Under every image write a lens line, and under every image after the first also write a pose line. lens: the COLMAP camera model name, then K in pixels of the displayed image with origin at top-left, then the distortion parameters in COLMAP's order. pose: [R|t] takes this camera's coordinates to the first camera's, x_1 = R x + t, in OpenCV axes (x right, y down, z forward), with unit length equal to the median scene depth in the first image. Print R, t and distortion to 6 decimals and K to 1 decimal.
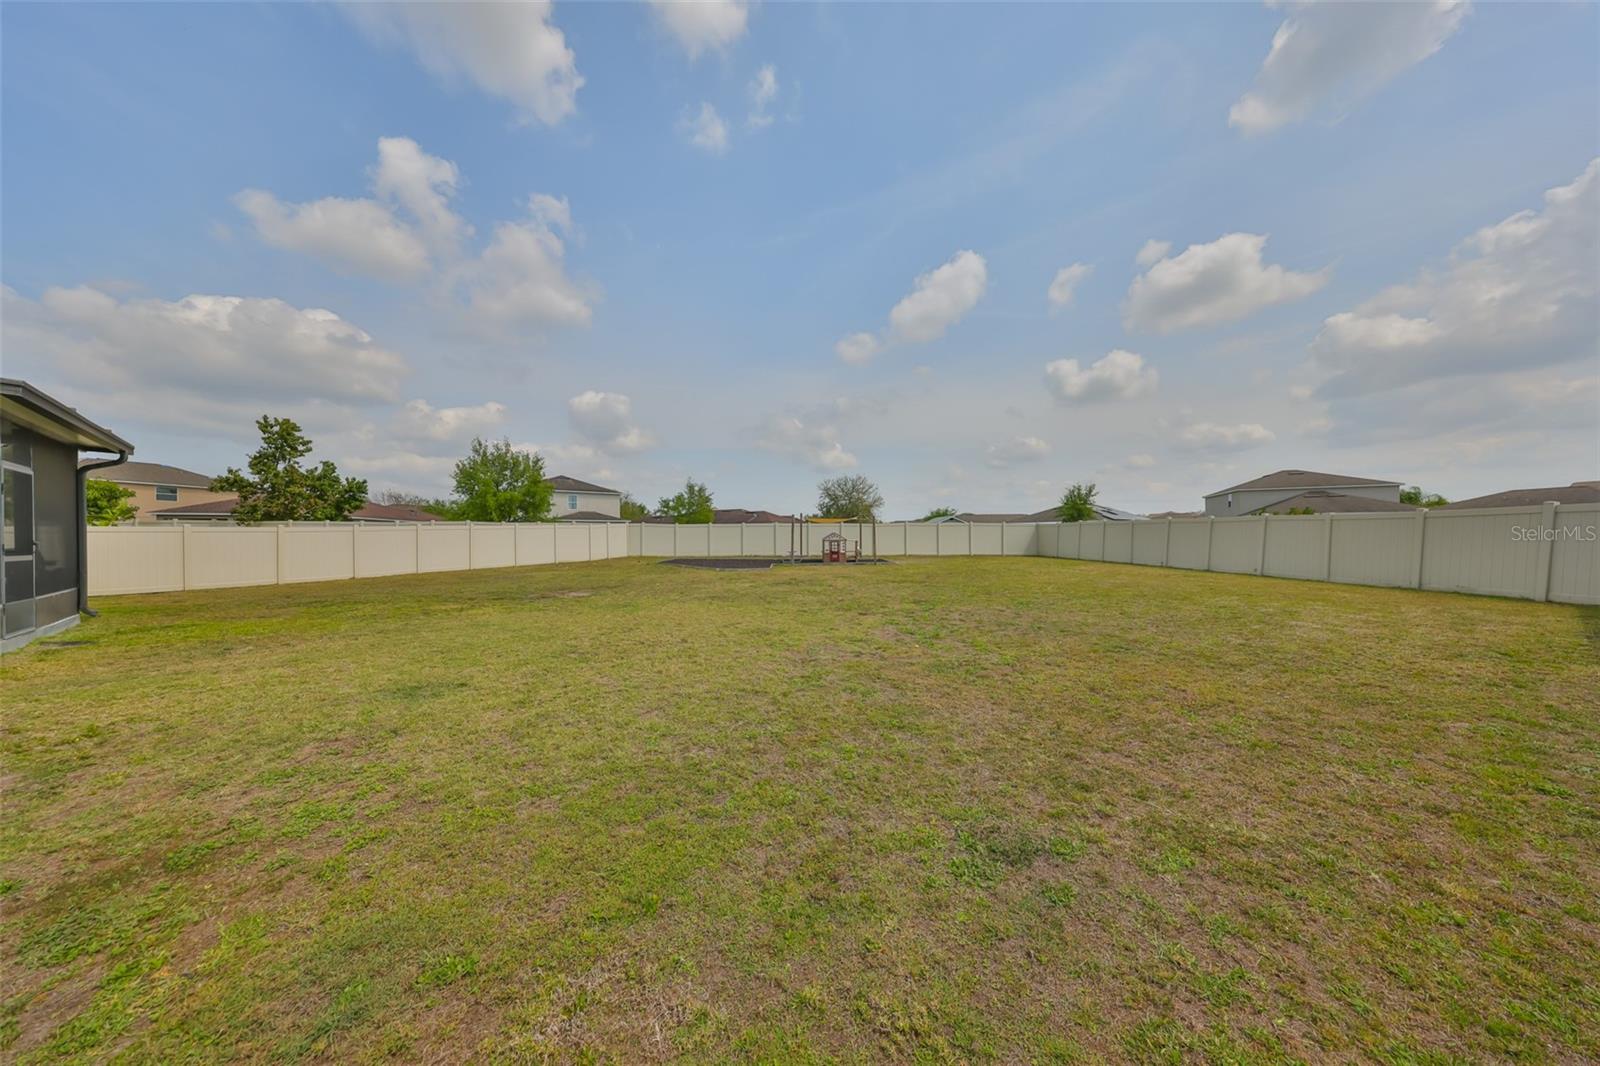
lens RADIAL K [[499.2, 0, 795.8], [0, 499.2, 538.6], [0, 0, 1]] dist [0.018632, -0.000016]
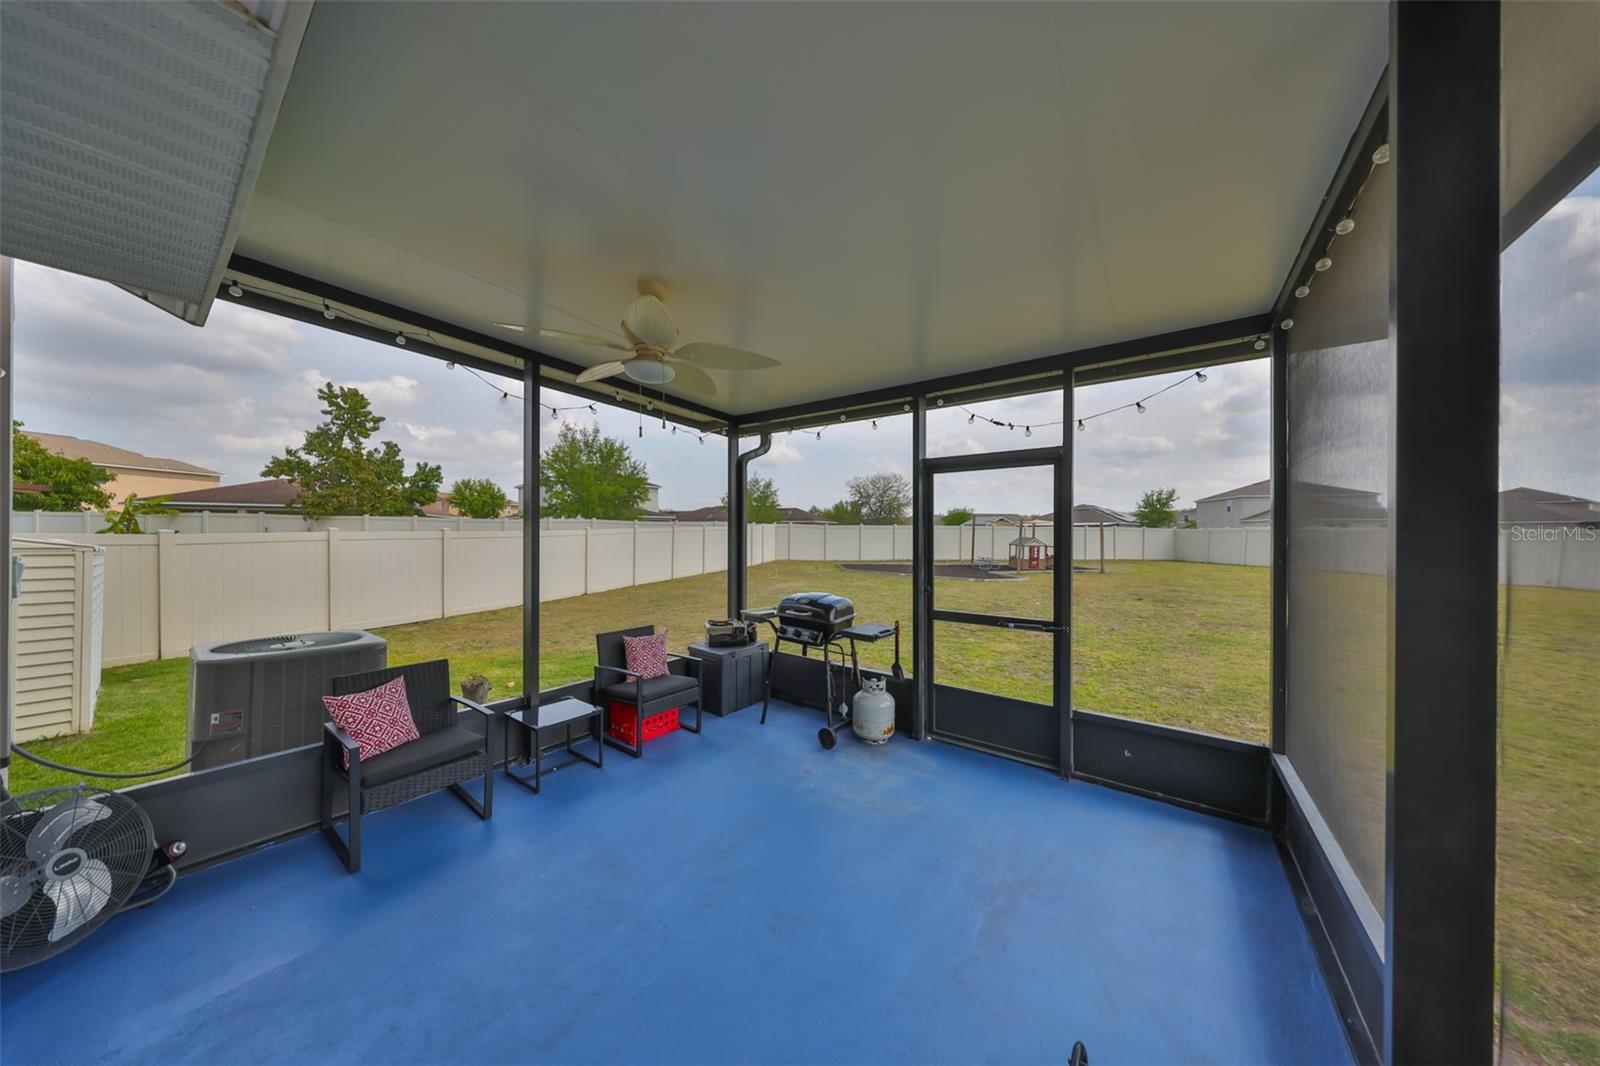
lens RADIAL K [[499.2, 0, 805.3], [0, 499.2, 535.4], [0, 0, 1]] dist [0.018632, -0.000016]
pose [[0.990479, 0.008999, 0.137370, -0.384901], [-0.009447, 0.999952, 0.002607, -0.011189], [-0.137340, -0.003880, 0.990516, 0.101882]]
